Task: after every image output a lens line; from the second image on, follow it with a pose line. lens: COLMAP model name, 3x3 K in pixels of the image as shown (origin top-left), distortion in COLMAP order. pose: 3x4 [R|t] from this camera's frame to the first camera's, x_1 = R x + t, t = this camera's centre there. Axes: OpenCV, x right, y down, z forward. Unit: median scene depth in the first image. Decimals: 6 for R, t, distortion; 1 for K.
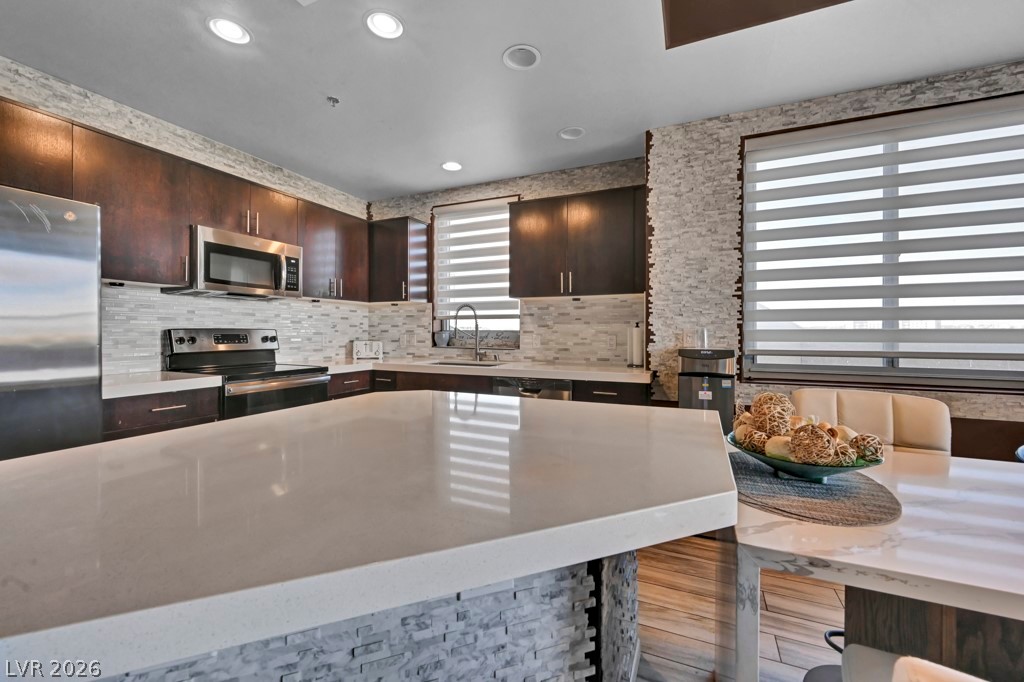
lens RADIAL K [[419.4, 0, 509.9], [0, 419.4, 334.9], [0, 0, 1]] dist [0.000949, 0.000152]
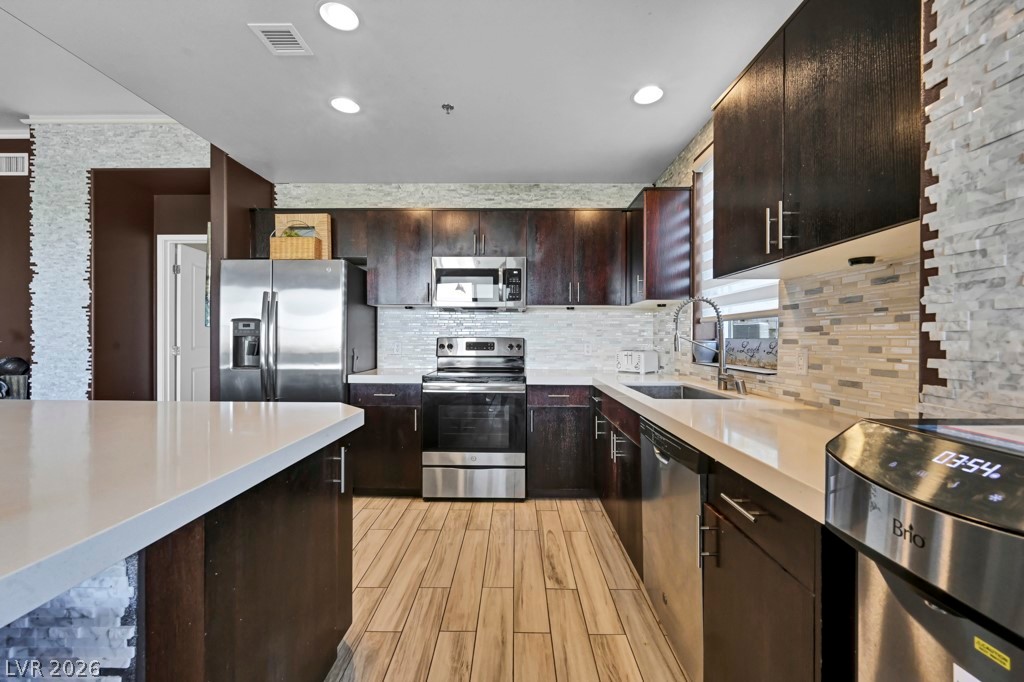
lens RADIAL K [[415.3, 0, 510.1], [0, 415.3, 340.4], [0, 0, 1]] dist [0.000594, 0.000047]
pose [[0.400119, 0.002618, -0.916460, 0.470150], [-0.009560, 0.999953, -0.001317, -0.006117], [0.916414, 0.009288, 0.400125, 0.646904]]
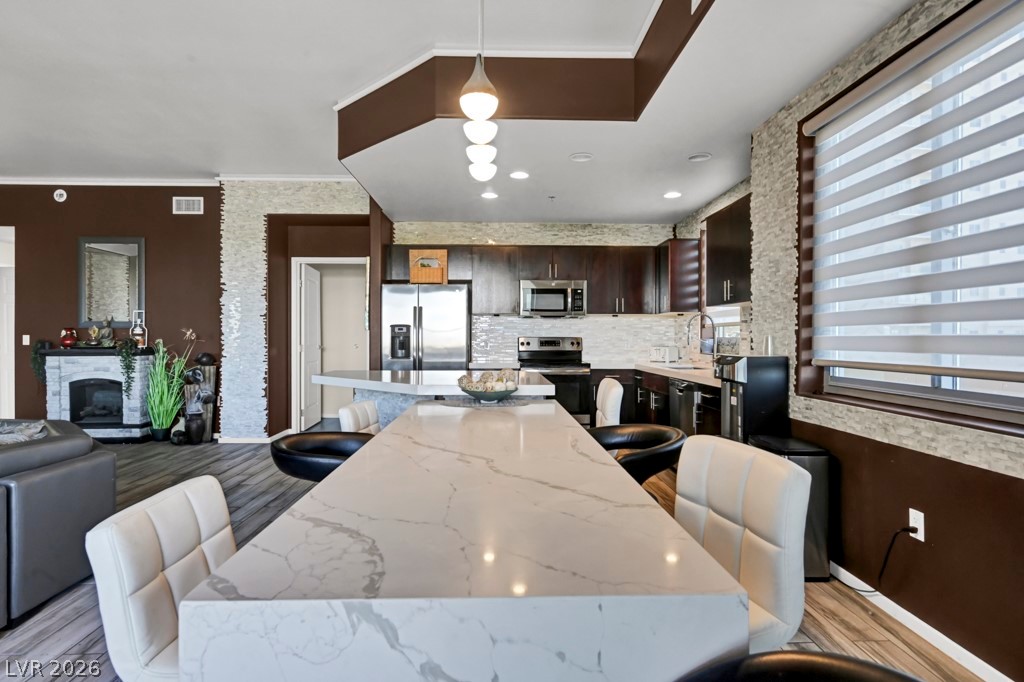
lens RADIAL K [[541.8, 0, 512.0], [0, 541.8, 341.0], [0, 0, 1]] dist [-0.001942, -0.000757]
pose [[0.440094, 0.003085, -0.897946, 1.220668], [-0.006760, 0.999977, 0.000123, 0.001201], [0.897926, 0.006016, 0.440105, -0.055600]]
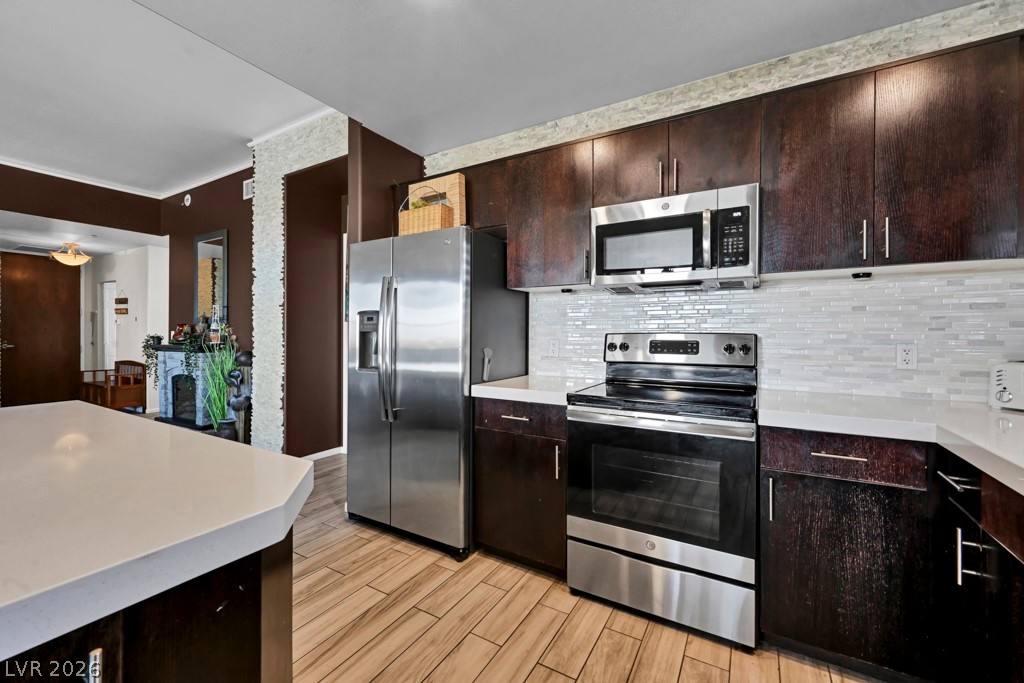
lens RADIAL K [[419.4, 0, 509.9], [0, 419.4, 335.4], [0, 0, 1]] dist [0.000949, 0.000152]
pose [[-0.105513, -0.001068, -0.994417, 0.093711], [-0.011664, 0.999932, 0.000164, -0.007945], [0.994350, 0.011616, -0.105518, 0.844723]]
